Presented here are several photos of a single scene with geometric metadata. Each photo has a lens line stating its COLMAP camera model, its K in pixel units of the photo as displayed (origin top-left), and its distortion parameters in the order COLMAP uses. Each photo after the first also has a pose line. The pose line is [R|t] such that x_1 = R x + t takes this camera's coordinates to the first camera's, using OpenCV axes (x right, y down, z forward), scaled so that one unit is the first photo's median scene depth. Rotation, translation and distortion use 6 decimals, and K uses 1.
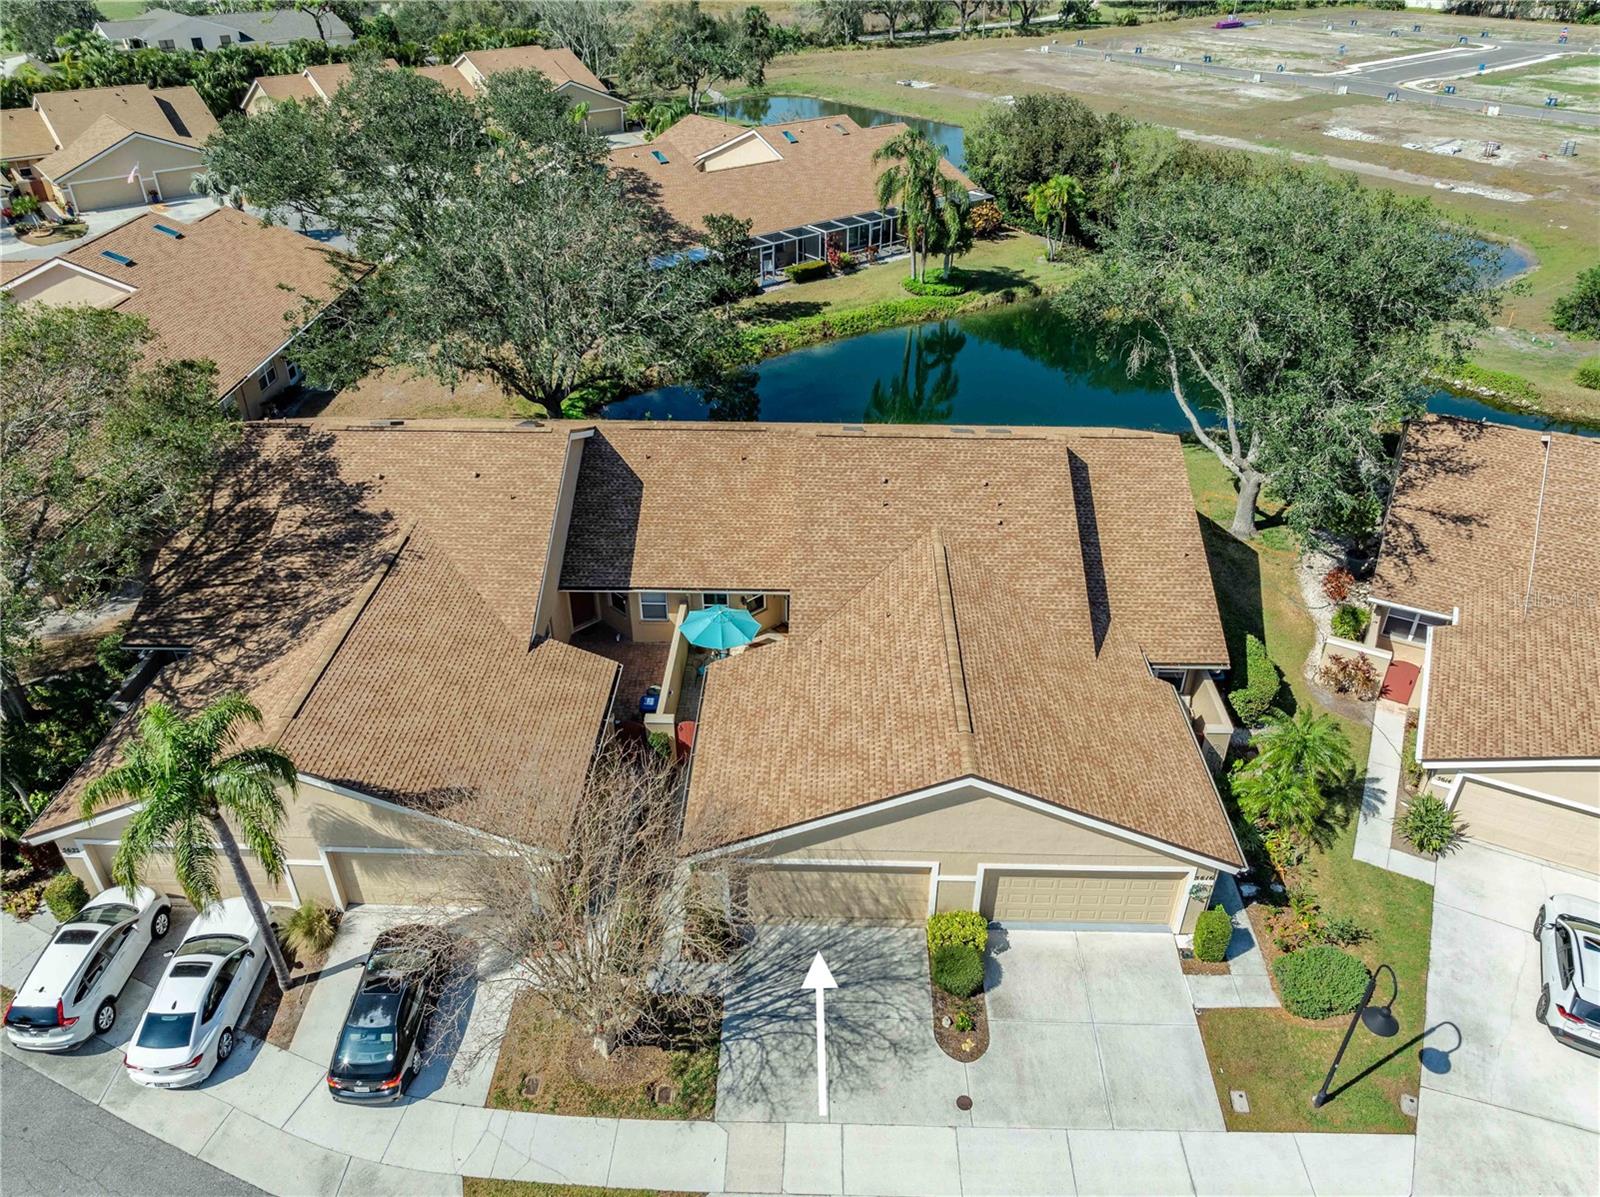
lens RADIAL K [[1130.1, 0, 801.4], [0, 1130.1, 588.8], [0, 0, 1]] dist [-0.053643, 0.016707]
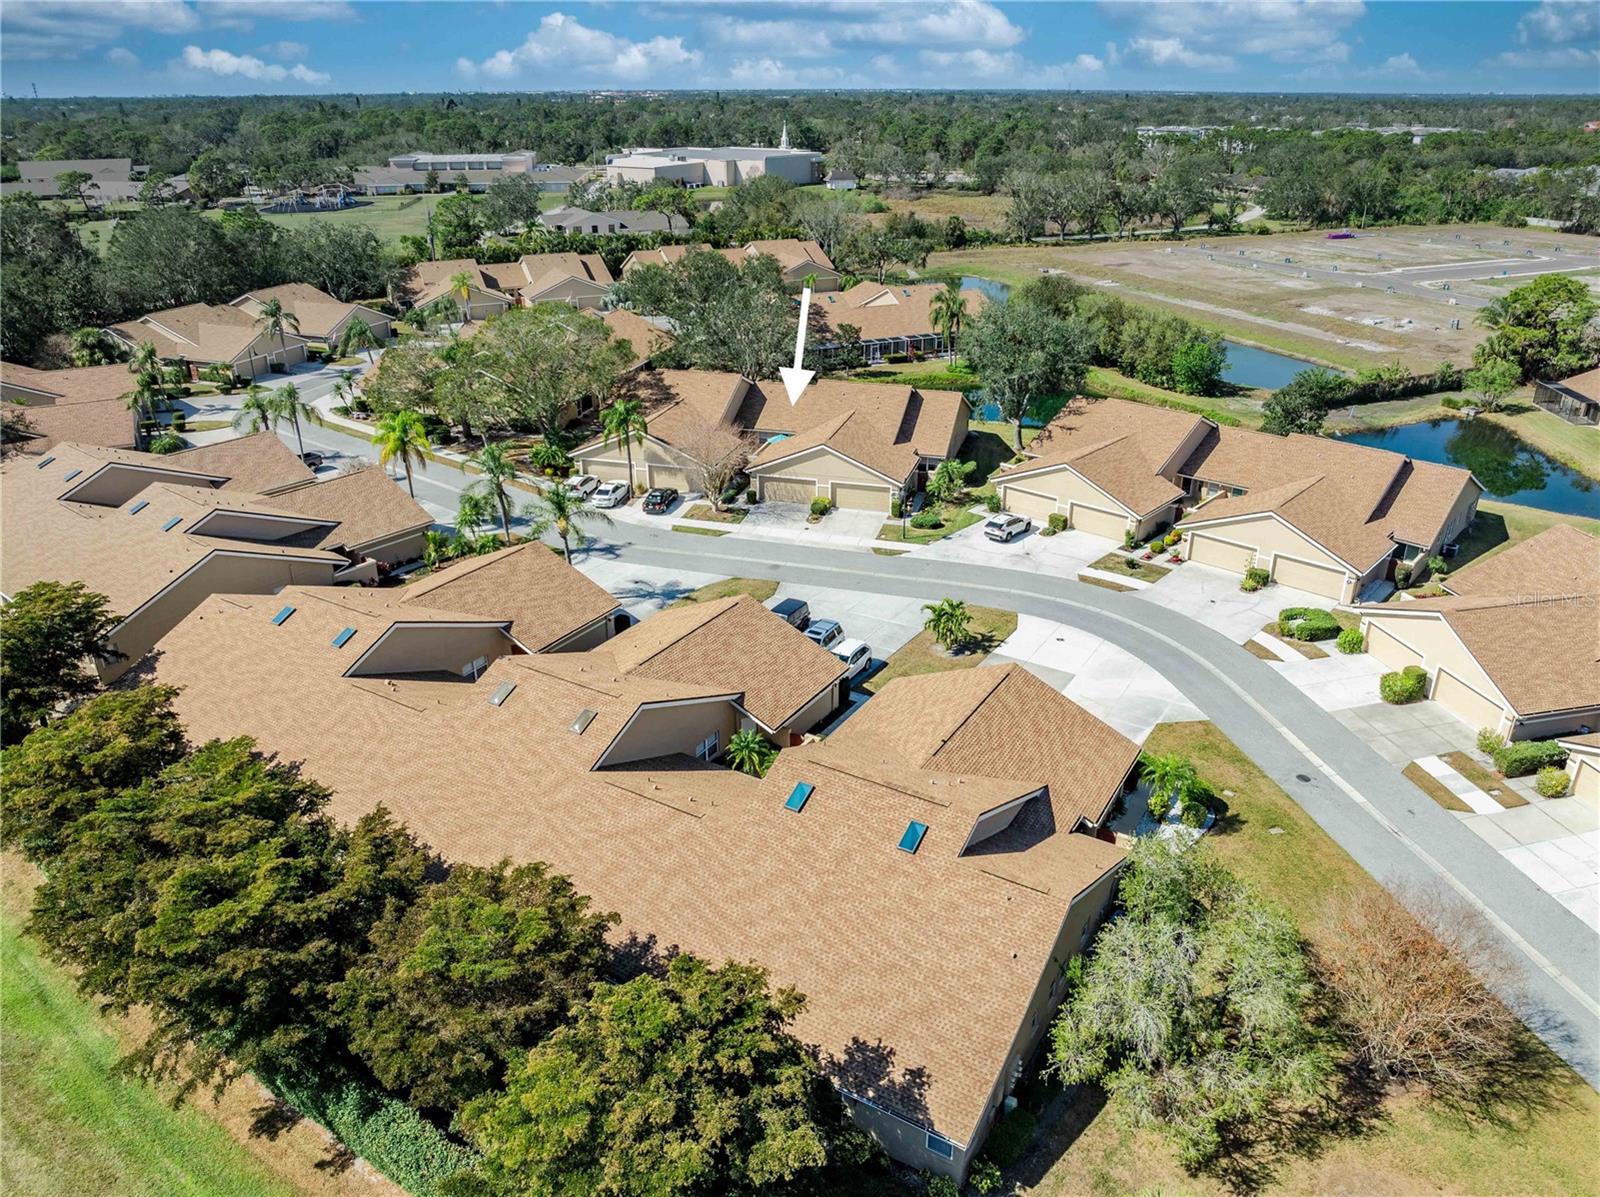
lens RADIAL K [[1130.1, 0, 799.7], [0, 1130.1, 605.3], [0, 0, 1]] dist [-0.053643, 0.016707]
pose [[0.967544, 0.100170, -0.232003, 0.712653], [-0.130096, 0.984517, -0.117478, 0.813689], [0.216643, 0.143848, 0.965595, -1.782459]]
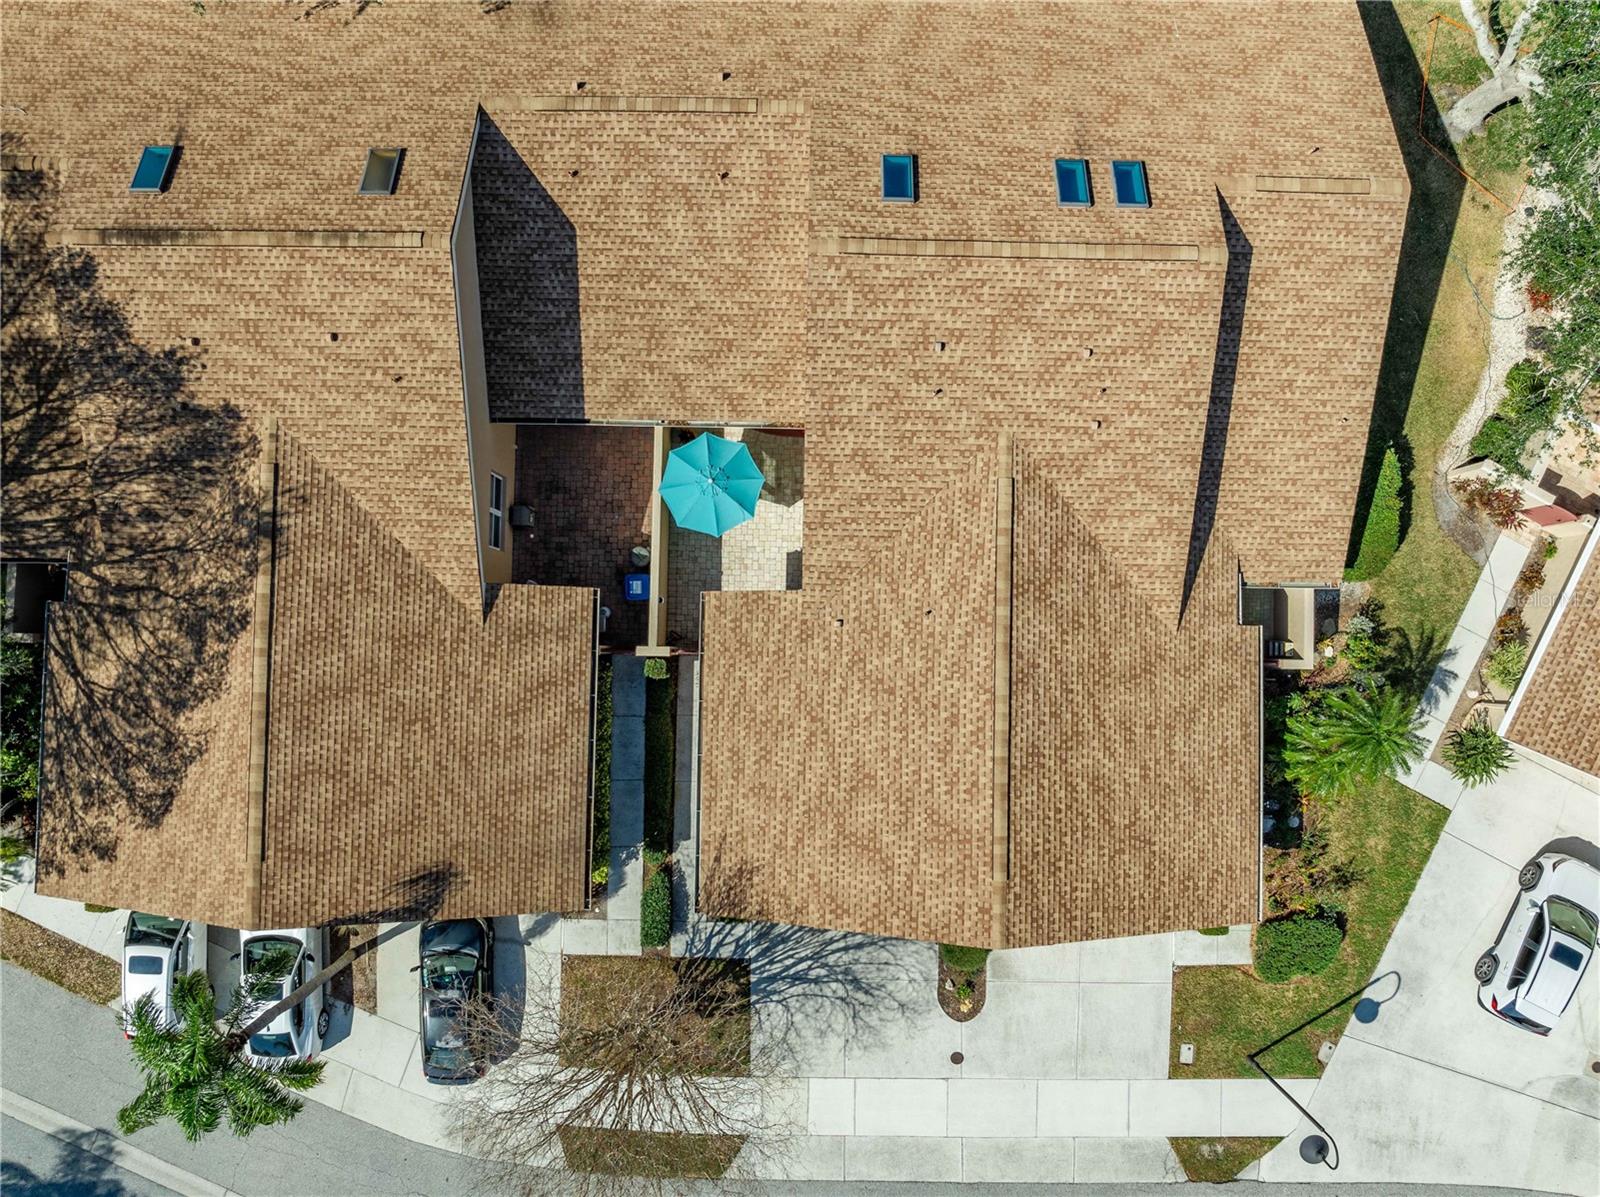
lens RADIAL K [[1130.1, 0, 801.2], [0, 1130.1, 597.3], [0, 0, 1]] dist [-0.053643, 0.016707]
pose [[0.999926, -0.011100, -0.004909, -0.007635], [0.010422, 0.578025, 0.815952, -0.581608], [-0.006219, -0.815943, 0.578098, 0.508150]]
